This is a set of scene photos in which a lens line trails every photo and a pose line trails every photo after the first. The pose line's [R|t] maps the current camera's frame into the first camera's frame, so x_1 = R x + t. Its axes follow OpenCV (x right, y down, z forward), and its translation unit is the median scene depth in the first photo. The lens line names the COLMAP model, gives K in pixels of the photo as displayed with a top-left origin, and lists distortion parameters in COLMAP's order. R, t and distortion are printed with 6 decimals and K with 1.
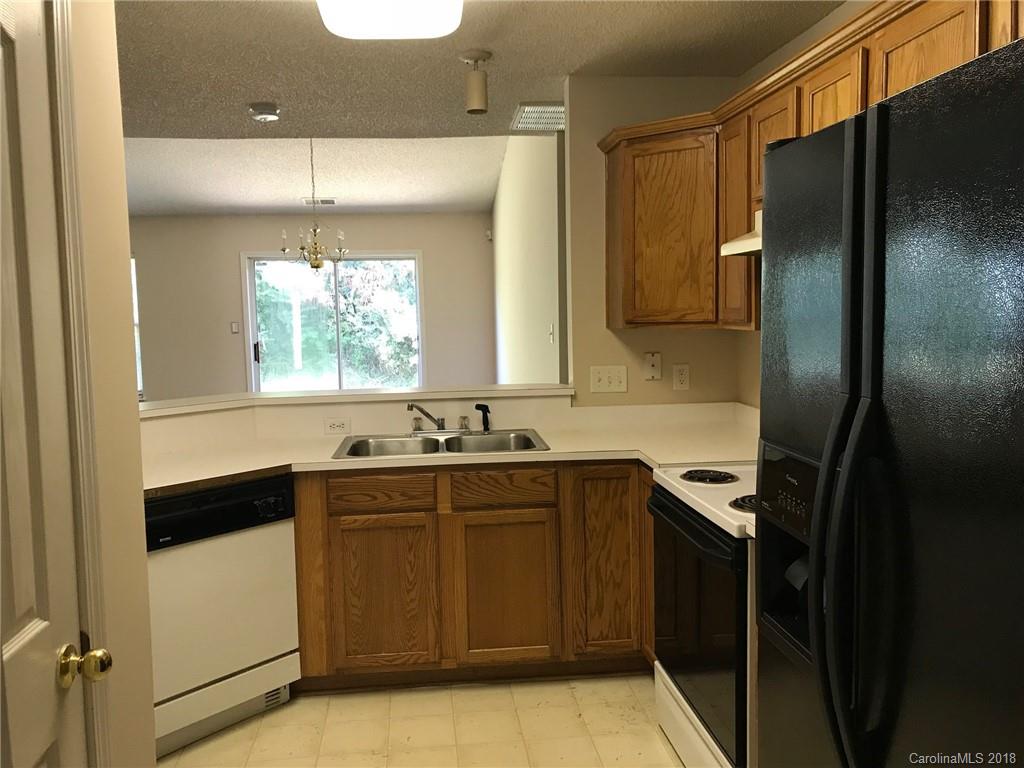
lens RADIAL K [[837.8, 0, 508.1], [0, 837.8, 375.5], [0, 0, 1]] dist [0.040690, -0.064431]
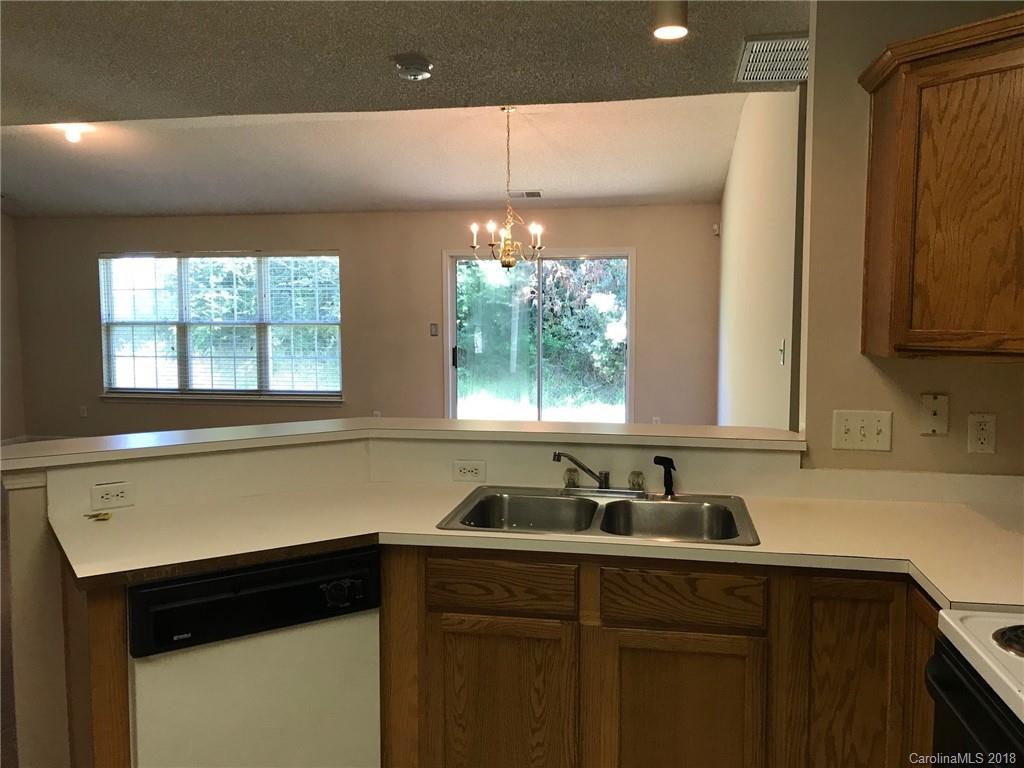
lens RADIAL K [[837.8, 0, 508.1], [0, 837.8, 375.5], [0, 0, 1]] dist [0.040690, -0.064431]
pose [[0.962120, 0.043610, -0.269116, 0.030921], [-0.044397, 0.999009, 0.003165, -0.031867], [0.268987, 0.008903, 0.963103, 0.303680]]
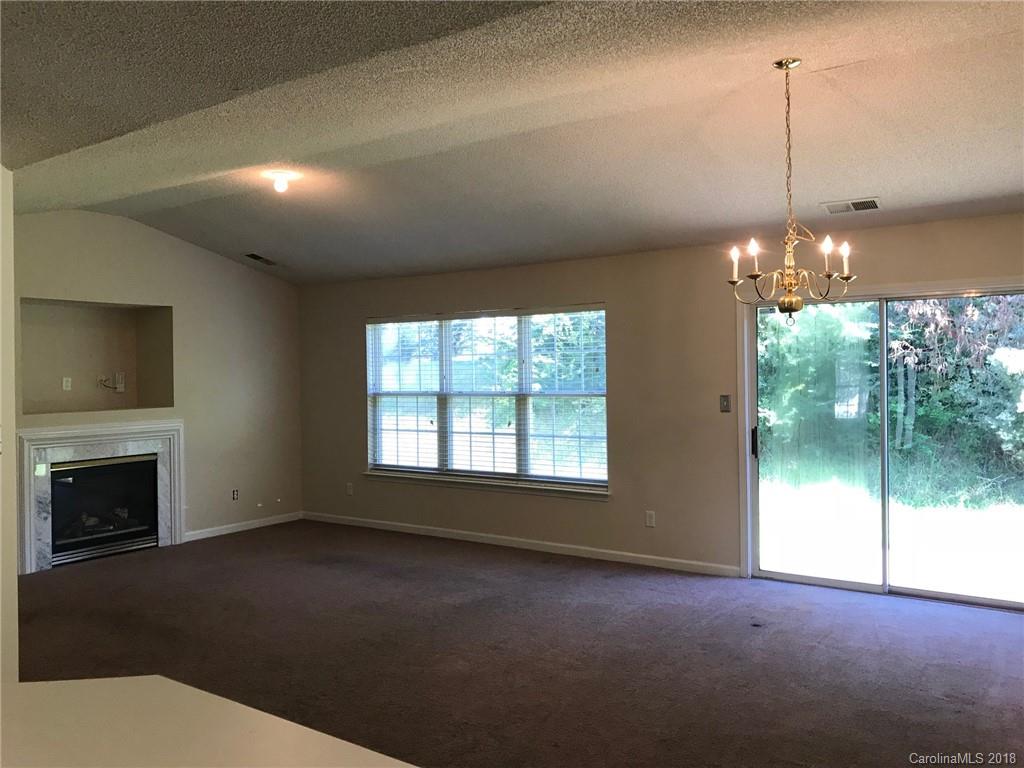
lens RADIAL K [[837.8, 0, 508.1], [0, 837.8, 375.5], [0, 0, 1]] dist [0.040690, -0.064431]
pose [[0.743843, 0.015601, -0.668172, 0.011056], [-0.059792, 0.997272, -0.043278, -0.102665], [0.665674, 0.072143, 0.742747, 0.966282]]
